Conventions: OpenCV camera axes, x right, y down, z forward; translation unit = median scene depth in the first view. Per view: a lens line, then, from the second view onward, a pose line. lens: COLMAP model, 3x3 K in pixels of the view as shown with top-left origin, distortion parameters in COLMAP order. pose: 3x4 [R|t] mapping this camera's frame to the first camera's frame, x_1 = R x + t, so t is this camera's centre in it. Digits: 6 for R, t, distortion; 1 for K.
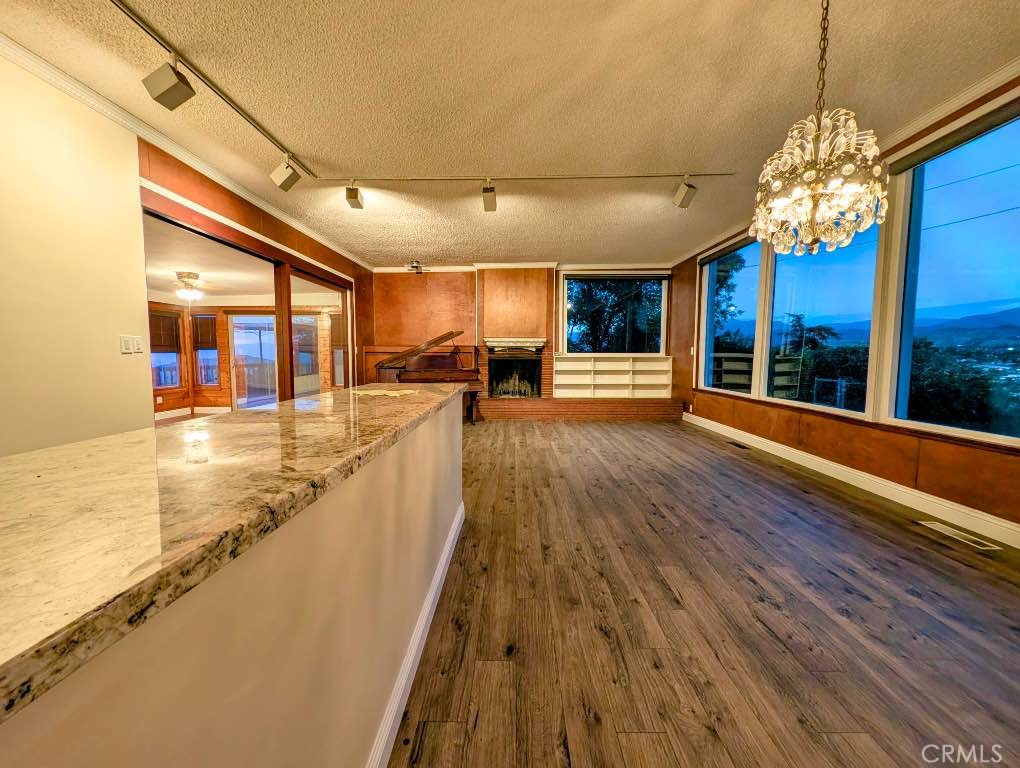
lens RADIAL K [[381.4, 0, 510.8], [0, 381.4, 381.4], [0, 0, 1]] dist [0.007200, -0.003504]
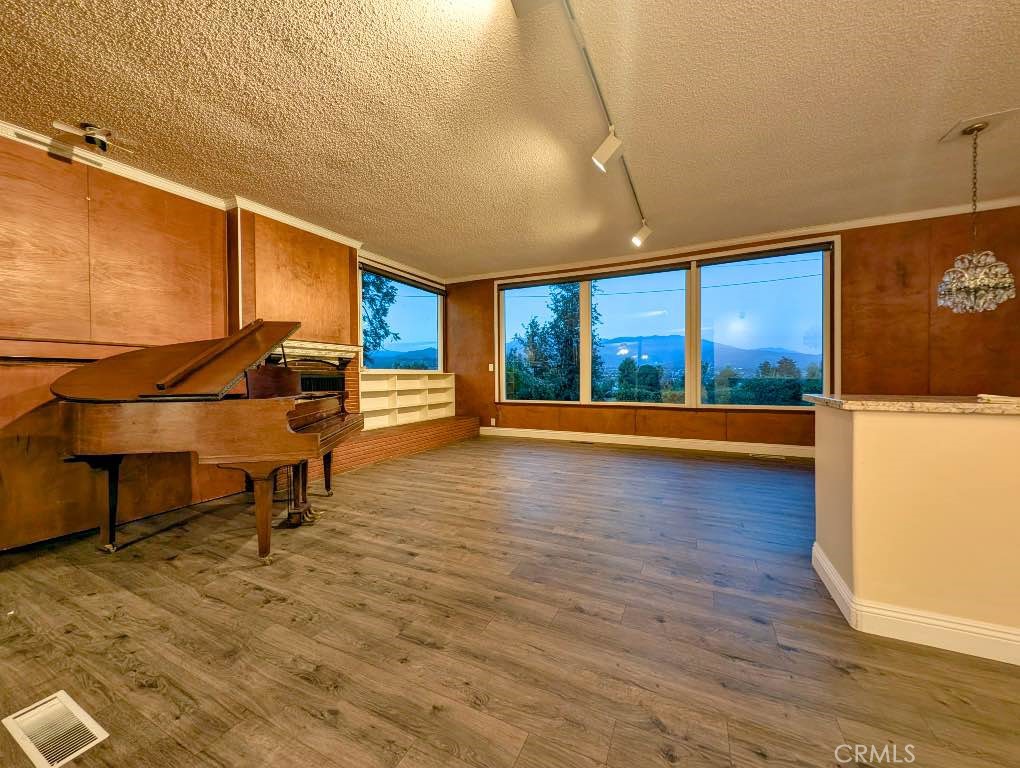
lens RADIAL K [[381.4, 0, 511.7], [0, 381.4, 381.4], [0, 0, 1]] dist [0.007200, -0.003504]
pose [[0.427264, -0.016667, 0.903973, -0.420844], [0.070747, 0.997381, -0.015050, -0.019644], [-0.901355, 0.070384, 0.427324, 0.456102]]
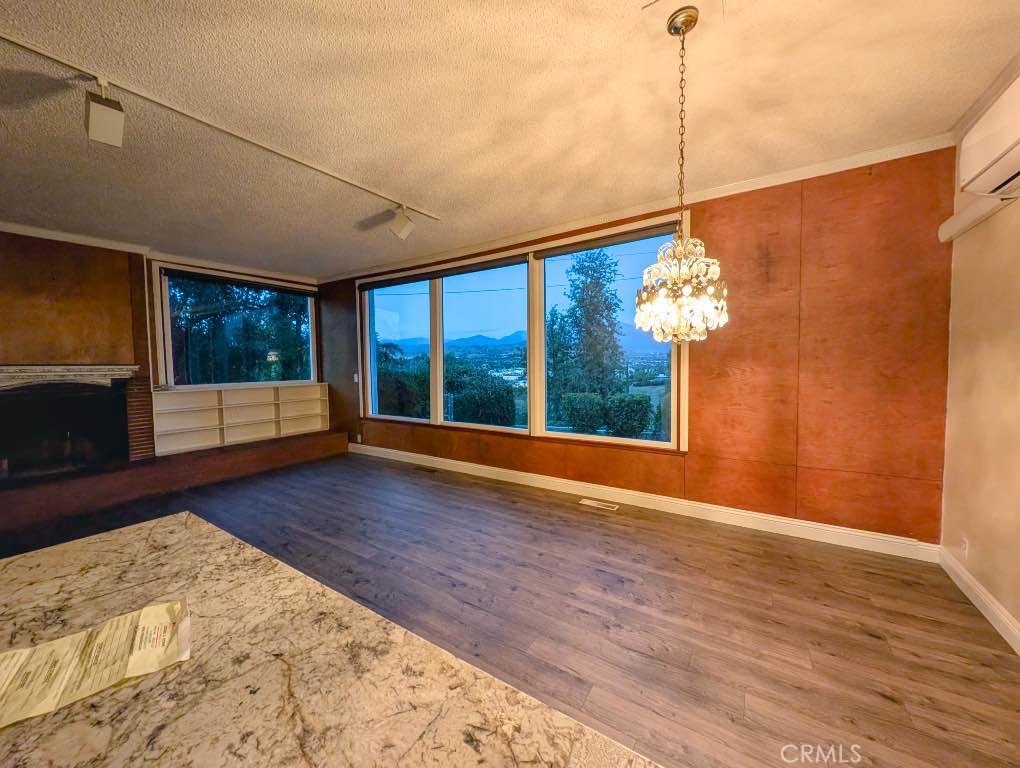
lens RADIAL K [[381.4, 0, 511.3], [0, 381.4, 381.6], [0, 0, 1]] dist [0.007200, -0.003504]
pose [[0.537016, -0.048819, 0.842158, -0.108744], [0.072153, 0.997324, 0.011804, -0.049955], [-0.840481, 0.054425, 0.539101, 0.149133]]
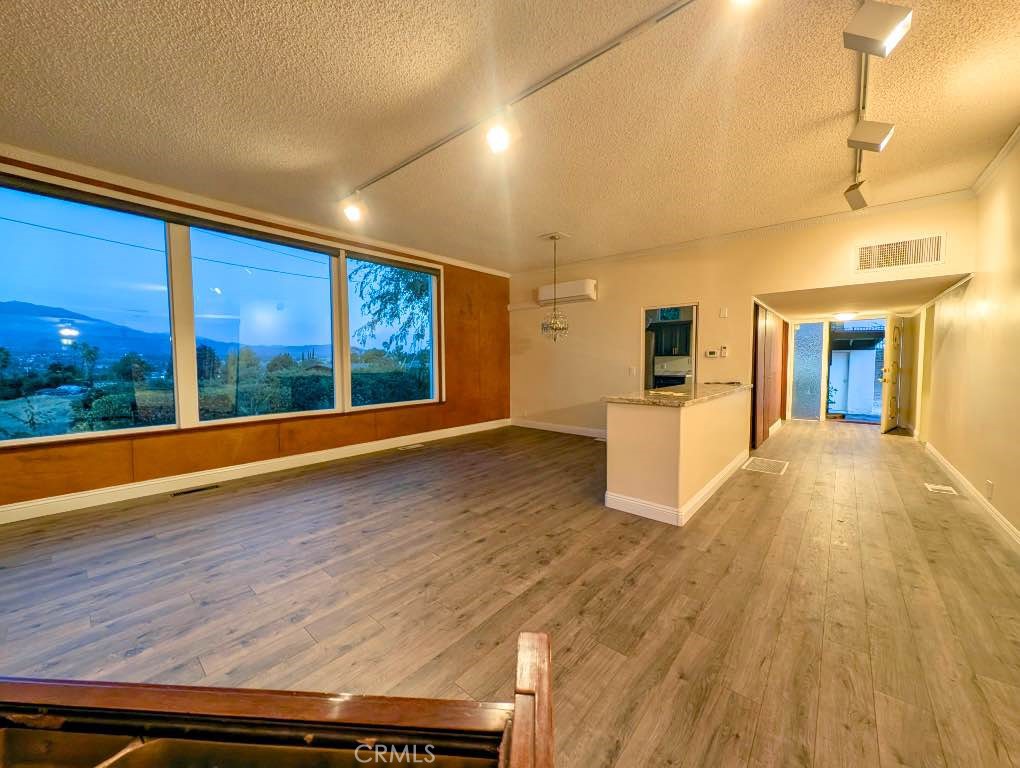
lens RADIAL K [[381.4, 0, 512.2], [0, 381.4, 382.3], [0, 0, 1]] dist [0.007200, -0.003504]
pose [[-0.762329, -0.034746, 0.646256, -0.255670], [0.048046, 0.992764, 0.110053, -0.069624], [-0.645404, 0.114946, -0.755143, 0.786643]]
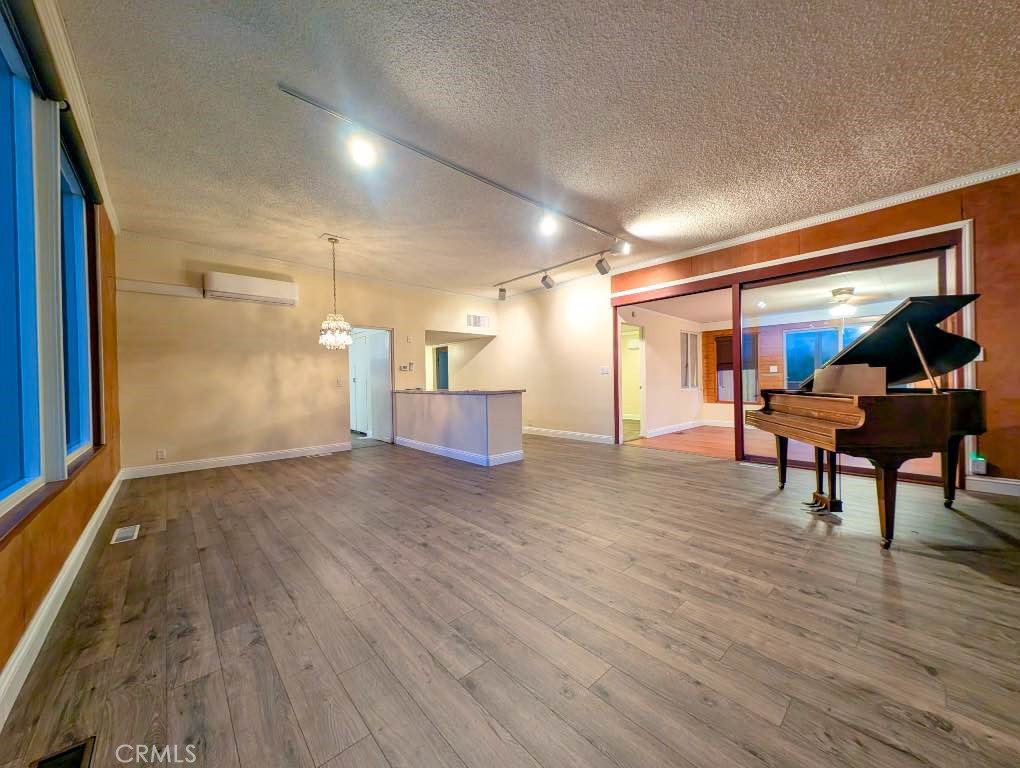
lens RADIAL K [[381.4, 0, 510.1], [0, 381.4, 381.8], [0, 0, 1]] dist [0.007200, -0.003504]
pose [[-0.739357, 0.013388, -0.673180, 0.375515], [-0.028952, 0.998245, 0.051651, -0.049758], [0.672690, 0.057679, -0.737673, 0.895921]]
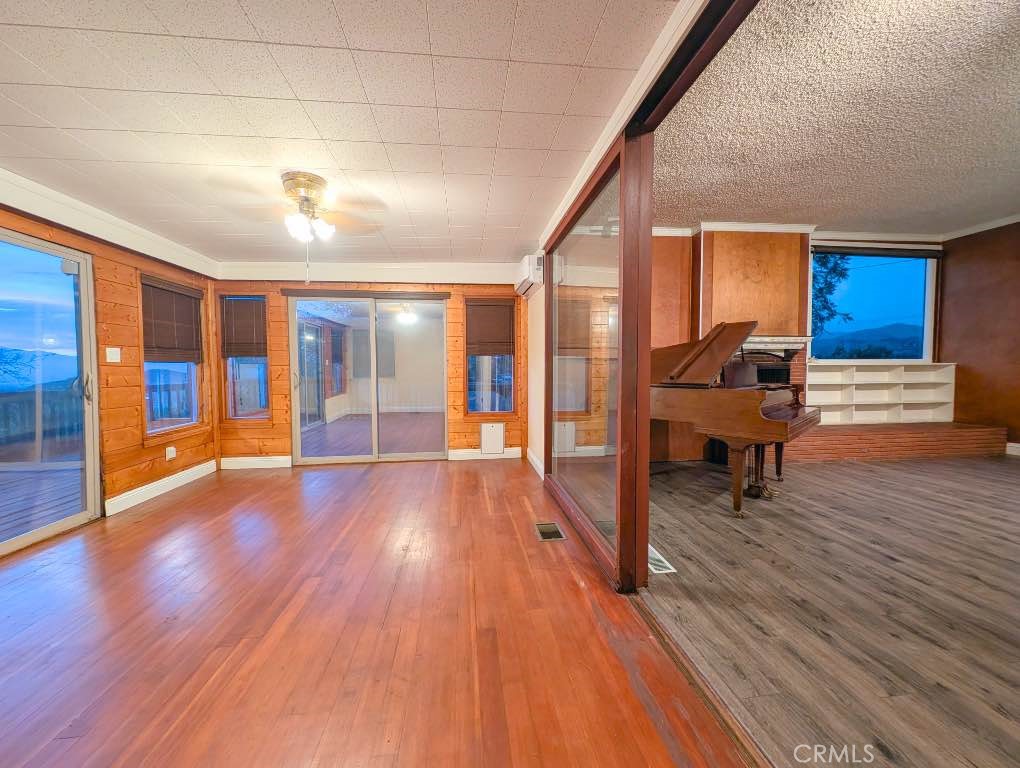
lens RADIAL K [[381.4, 0, 511.9], [0, 381.4, 382.4], [0, 0, 1]] dist [0.007200, -0.003504]
pose [[0.991118, -0.012710, 0.132380, -0.512339], [0.016336, 0.999520, -0.026338, -0.024798], [-0.131981, 0.028267, 0.990849, 0.409404]]
